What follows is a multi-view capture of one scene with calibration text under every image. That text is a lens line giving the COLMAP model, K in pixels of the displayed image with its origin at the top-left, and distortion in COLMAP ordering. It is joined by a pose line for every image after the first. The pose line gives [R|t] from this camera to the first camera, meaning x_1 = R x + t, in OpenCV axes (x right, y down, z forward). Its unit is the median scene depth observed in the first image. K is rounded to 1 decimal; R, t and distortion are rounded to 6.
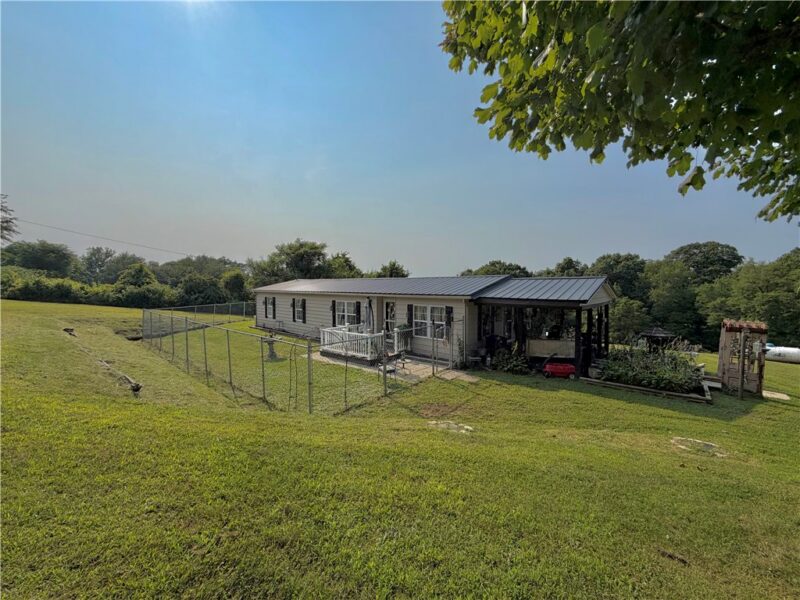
lens RADIAL K [[318.7, 0, 398.5], [0, 318.7, 300.8], [0, 0, 1]] dist [0.000678, 0.000480]
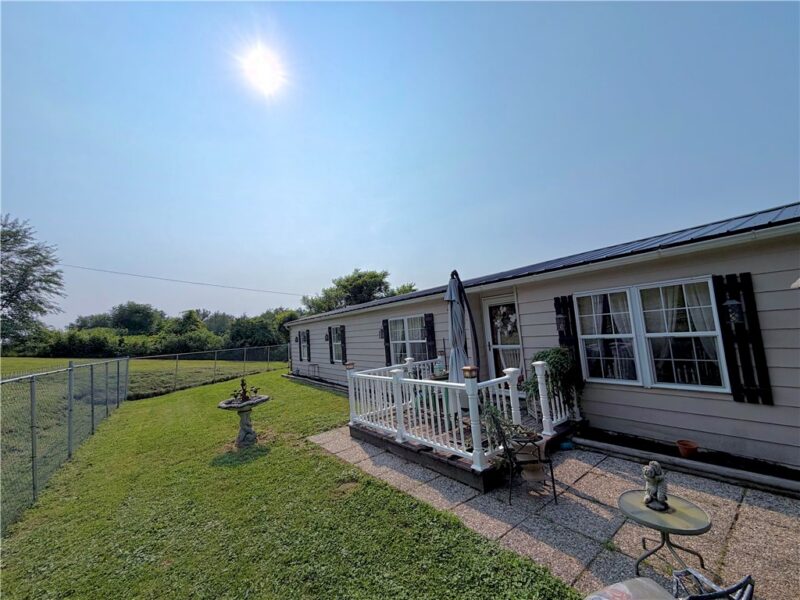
lens RADIAL K [[318.7, 0, 400.3], [0, 318.7, 303.7], [0, 0, 1]] dist [0.000678, 0.000480]
pose [[0.973141, -0.096883, -0.208833, -0.050680], [0.071050, 0.989245, -0.127854, 0.037803], [0.218973, 0.109582, 0.969558, 0.398476]]
